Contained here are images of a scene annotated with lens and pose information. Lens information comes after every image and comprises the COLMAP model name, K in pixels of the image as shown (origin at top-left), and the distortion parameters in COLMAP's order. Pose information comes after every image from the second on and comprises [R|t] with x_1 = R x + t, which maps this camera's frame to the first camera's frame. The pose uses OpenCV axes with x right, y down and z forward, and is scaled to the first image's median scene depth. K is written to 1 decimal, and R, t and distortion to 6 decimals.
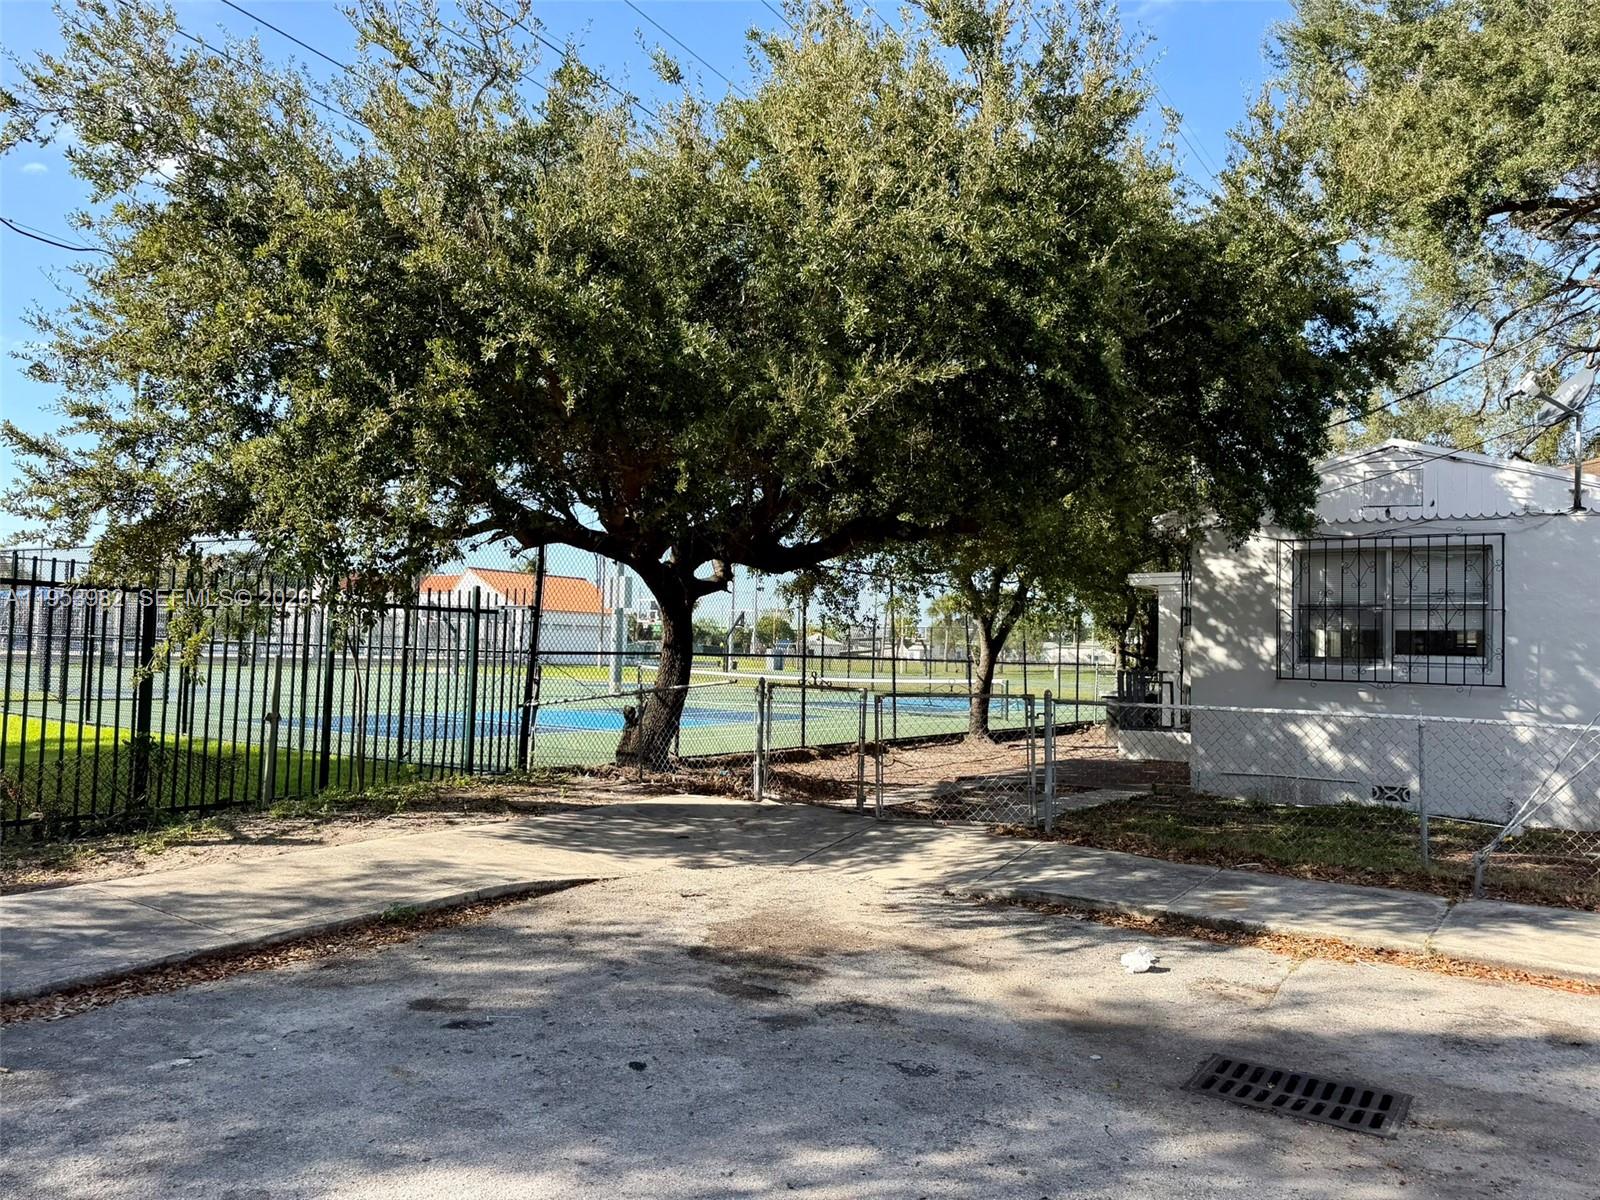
lens RADIAL K [[1110.7, 0, 797.1], [0, 1110.7, 595.1], [0, 0, 1]] dist [0.086104, -0.125563]
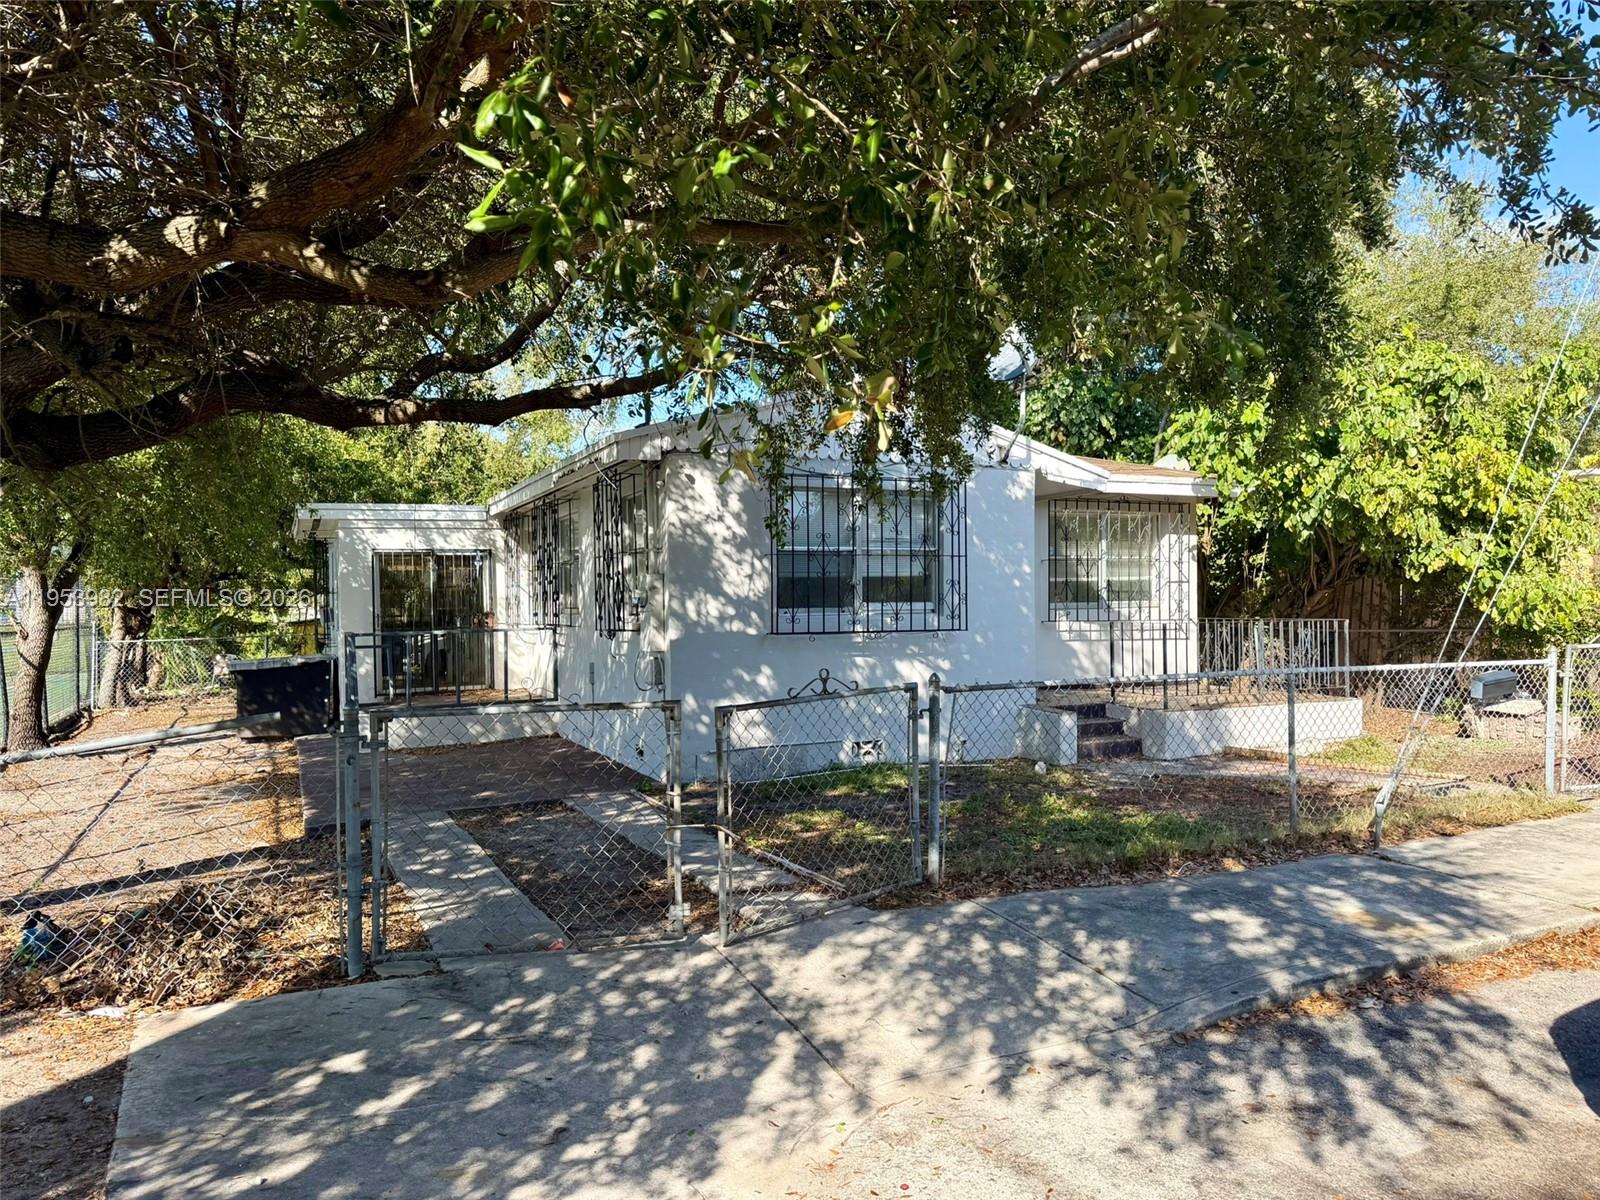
lens RADIAL K [[1133.8, 0, 802.4], [0, 1133.8, 591.5], [0, 0, 1]] dist [0.092958, -0.133609]
pose [[0.506186, -0.022593, 0.862128, -0.326808], [-0.018318, 0.999150, 0.036939, 0.009899], [-0.862230, -0.034491, 0.505342, 0.579183]]
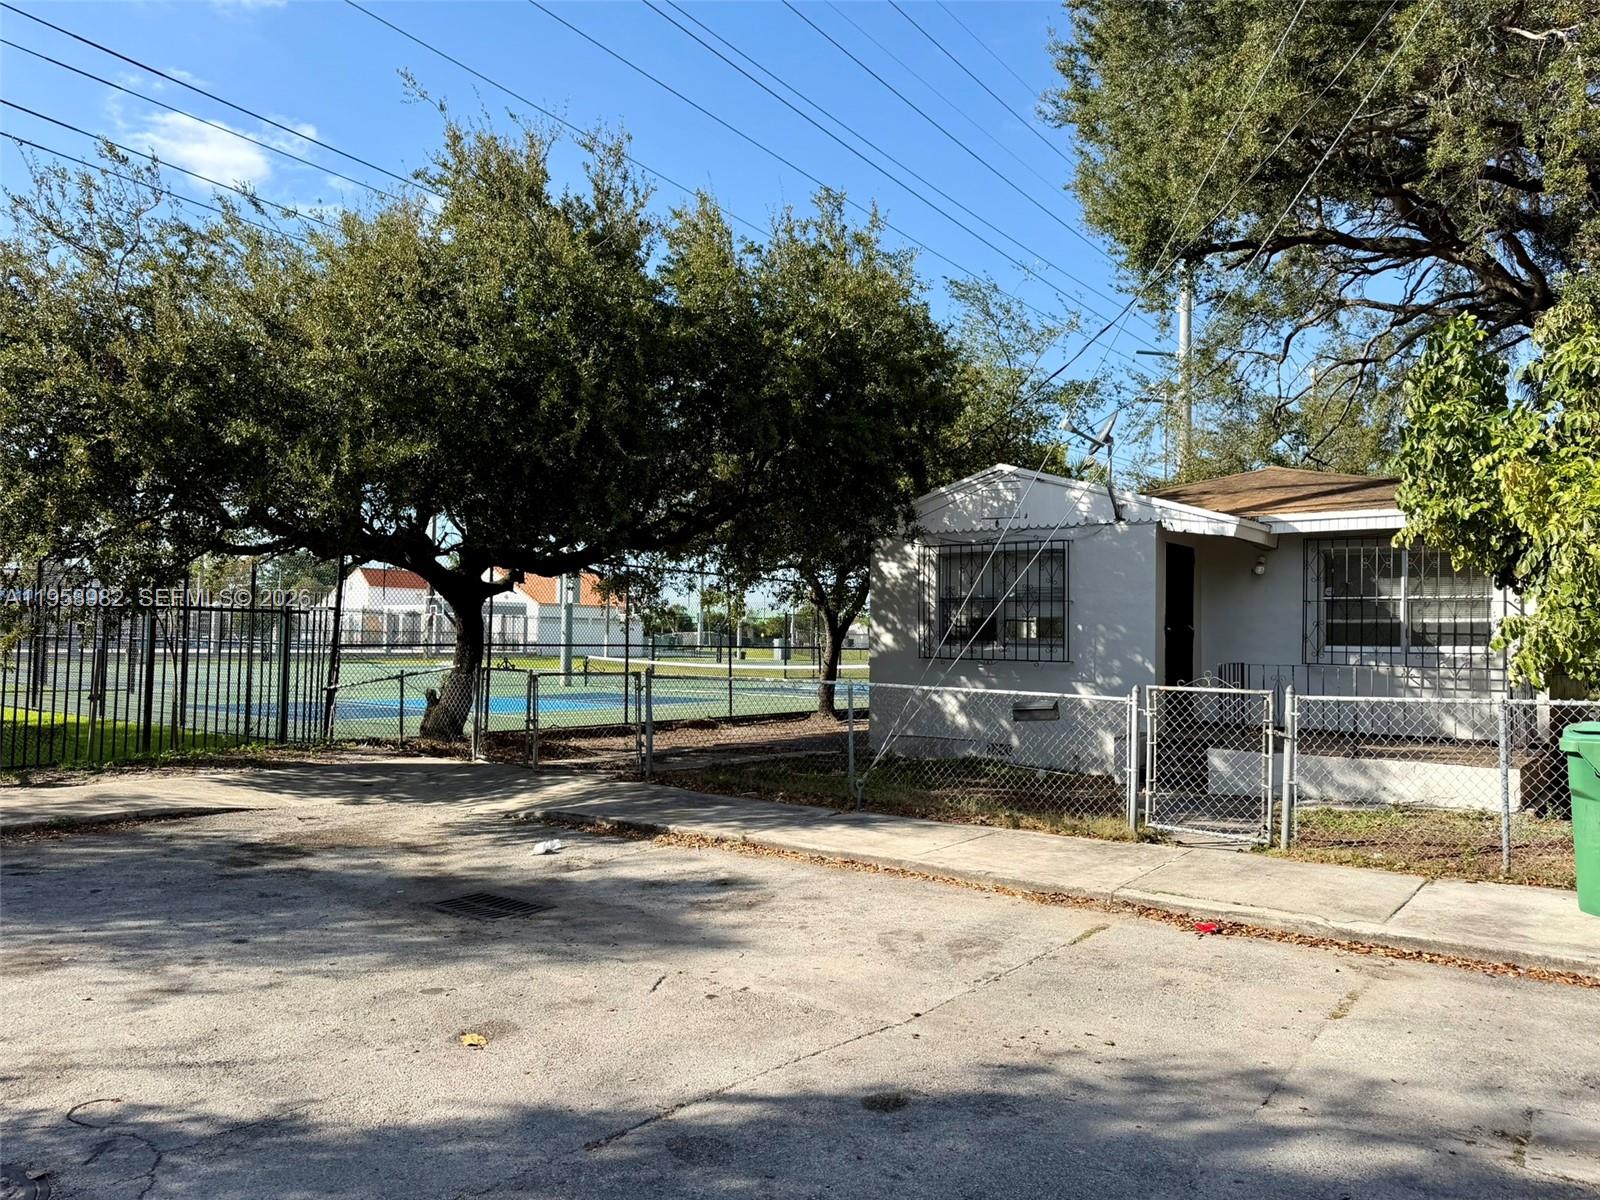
lens RADIAL K [[1108.1, 0, 815.1], [0, 1108.1, 593.5], [0, 0, 1]] dist [0.076023, -0.120586]
pose [[0.999239, -0.013757, -0.036502, 0.375202], [0.014019, 0.999878, 0.006945, -0.007353], [0.036402, -0.007452, 0.999309, -0.236184]]
